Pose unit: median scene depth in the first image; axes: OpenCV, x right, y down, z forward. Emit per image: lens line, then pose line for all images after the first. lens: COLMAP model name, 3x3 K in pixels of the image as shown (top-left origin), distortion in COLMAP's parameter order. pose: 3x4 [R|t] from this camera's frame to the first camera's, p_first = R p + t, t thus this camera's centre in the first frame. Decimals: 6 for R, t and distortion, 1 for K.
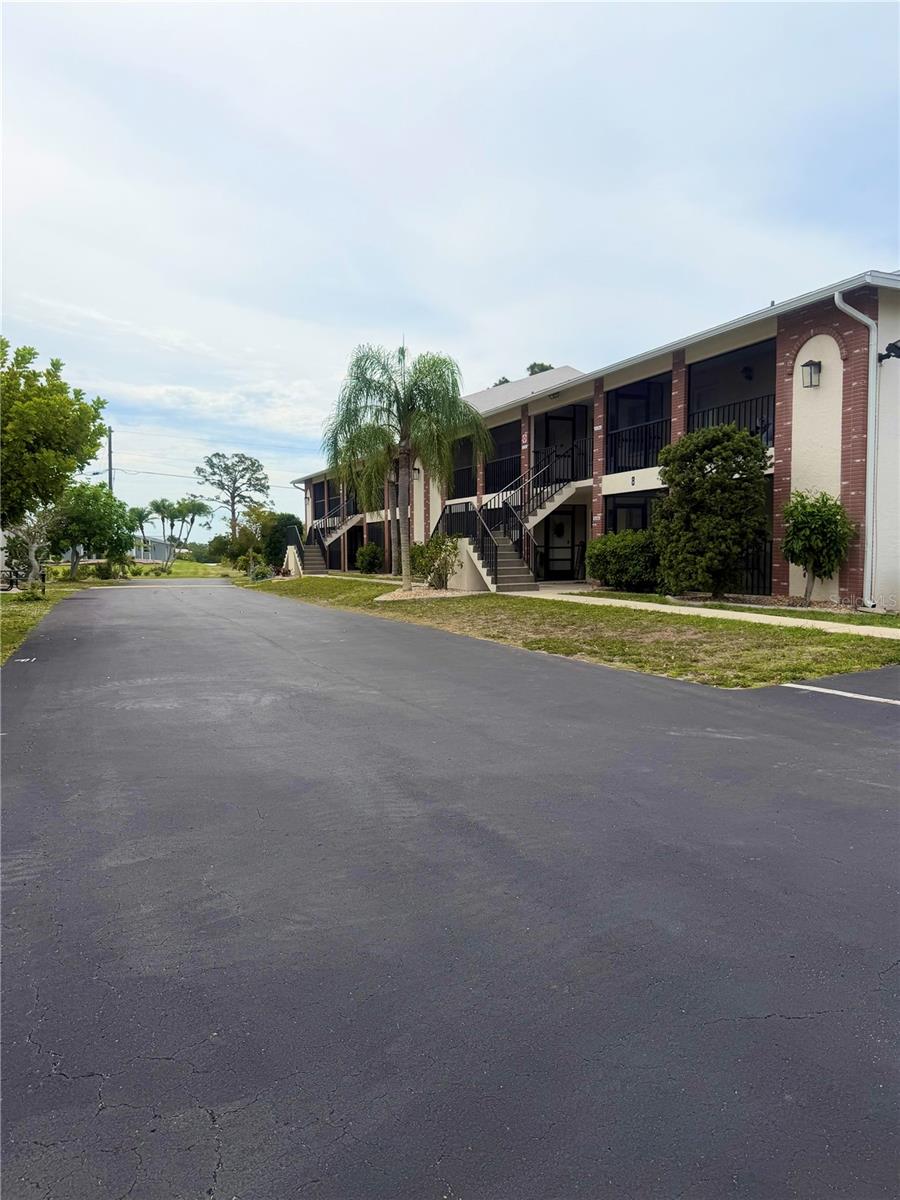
lens RADIAL K [[825.7, 0, 450.0], [0, 825.7, 600.0], [0, 0, 1]] dist [0.000785, -0.000190]
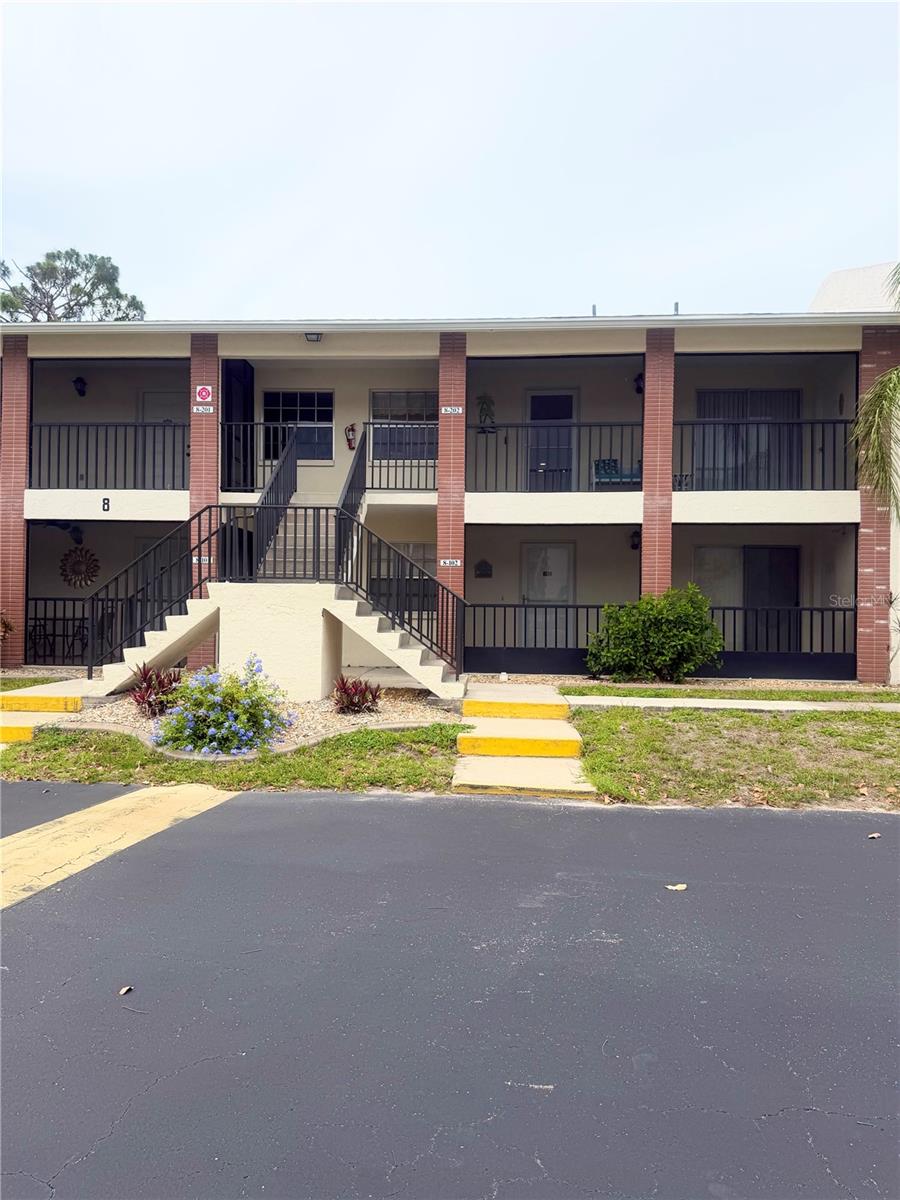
lens RADIAL K [[825.7, 0, 450.0], [0, 825.7, 600.0], [0, 0, 1]] dist [0.000785, -0.000190]
pose [[0.432806, 0.028341, 0.901042, -0.372818], [0.044487, 0.997616, -0.052748, -0.040156], [-0.900389, 0.062914, 0.430513, 0.775541]]
